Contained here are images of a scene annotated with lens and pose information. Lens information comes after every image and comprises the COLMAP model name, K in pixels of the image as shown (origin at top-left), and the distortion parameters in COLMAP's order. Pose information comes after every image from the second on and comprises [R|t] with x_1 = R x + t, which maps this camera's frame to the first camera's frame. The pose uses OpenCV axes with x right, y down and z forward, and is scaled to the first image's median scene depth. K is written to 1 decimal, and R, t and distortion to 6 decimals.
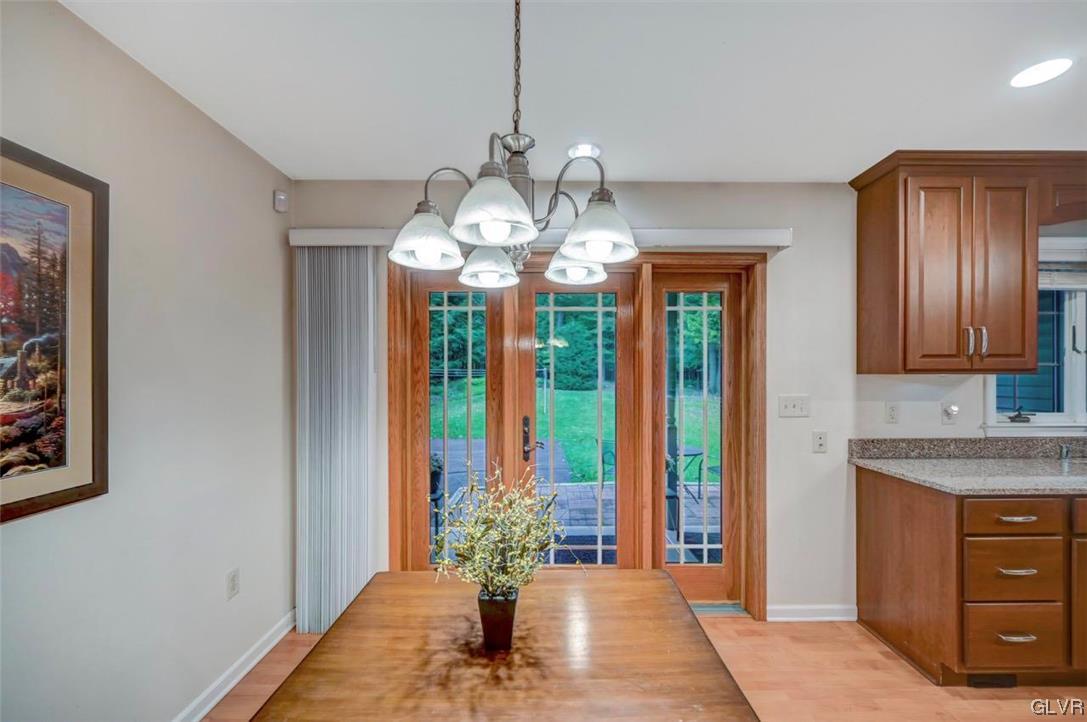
lens RADIAL K [[435.7, 0, 556.4], [0, 435.7, 373.7], [0, 0, 1]] dist [-0.002745, 0.000531]
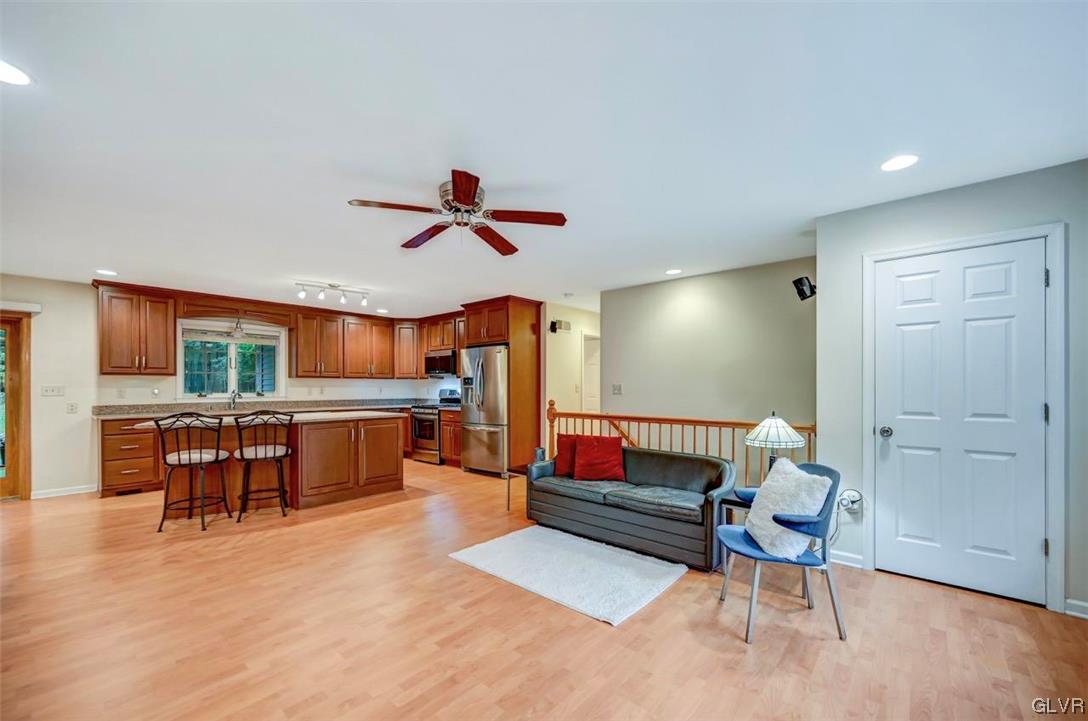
lens RADIAL K [[436.1, 0, 547.7], [0, 436.1, 387.3], [0, 0, 1]] dist [-0.002745, 0.000531]
pose [[0.659349, -0.002198, 0.751833, 0.570851], [0.001153, 0.999998, 0.001912, 0.060483], [-0.751836, -0.000394, 0.659350, -2.164737]]
